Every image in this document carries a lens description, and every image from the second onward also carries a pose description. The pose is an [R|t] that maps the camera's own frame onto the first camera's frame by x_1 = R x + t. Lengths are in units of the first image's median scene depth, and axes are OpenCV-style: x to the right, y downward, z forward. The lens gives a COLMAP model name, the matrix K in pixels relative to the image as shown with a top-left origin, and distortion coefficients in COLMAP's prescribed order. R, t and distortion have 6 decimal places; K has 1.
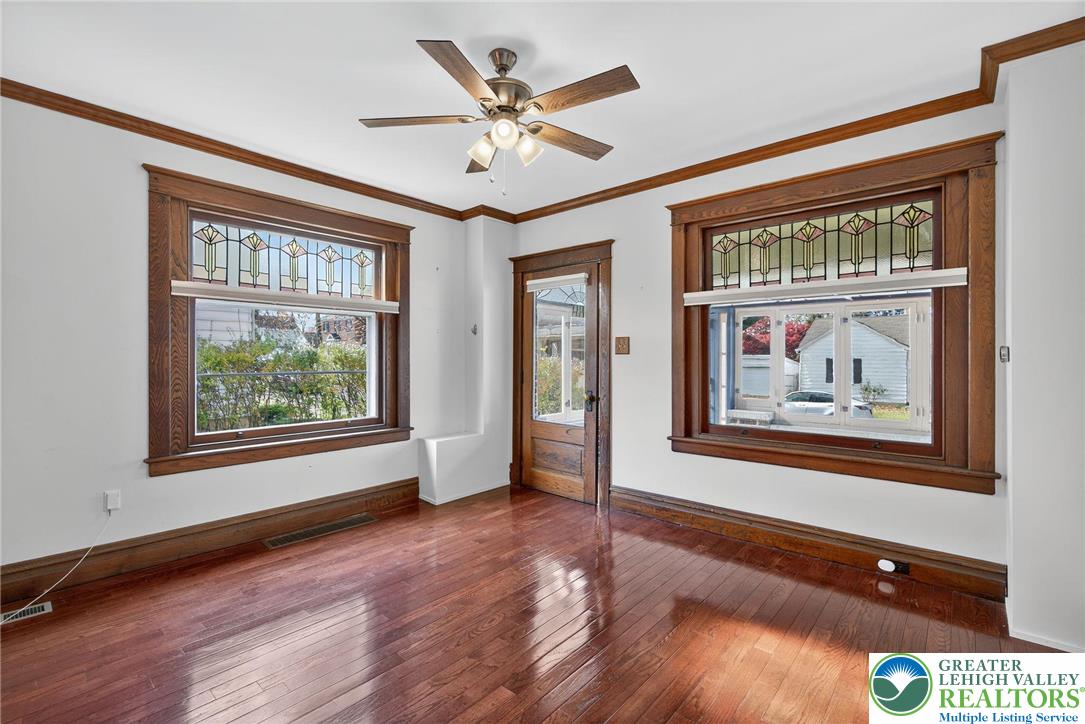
lens RADIAL K [[474.3, 0, 537.1], [0, 474.3, 355.7], [0, 0, 1]] dist [0.000572, 0.000323]
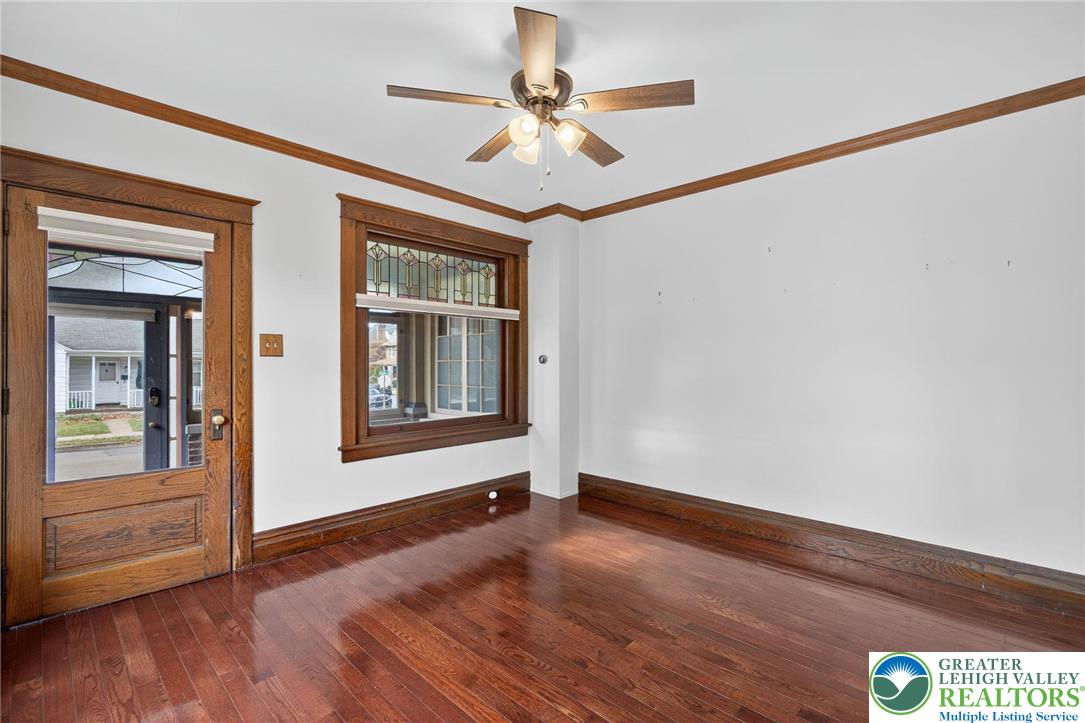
lens RADIAL K [[486.3, 0, 537.9], [0, 486.3, 360.5], [0, 0, 1]] dist [0.000876, 0.000446]
pose [[0.060615, -0.002040, 0.998159, -0.639989], [-0.009090, 0.999955, 0.002596, -0.002975], [-0.998120, -0.009231, 0.060594, 0.576669]]
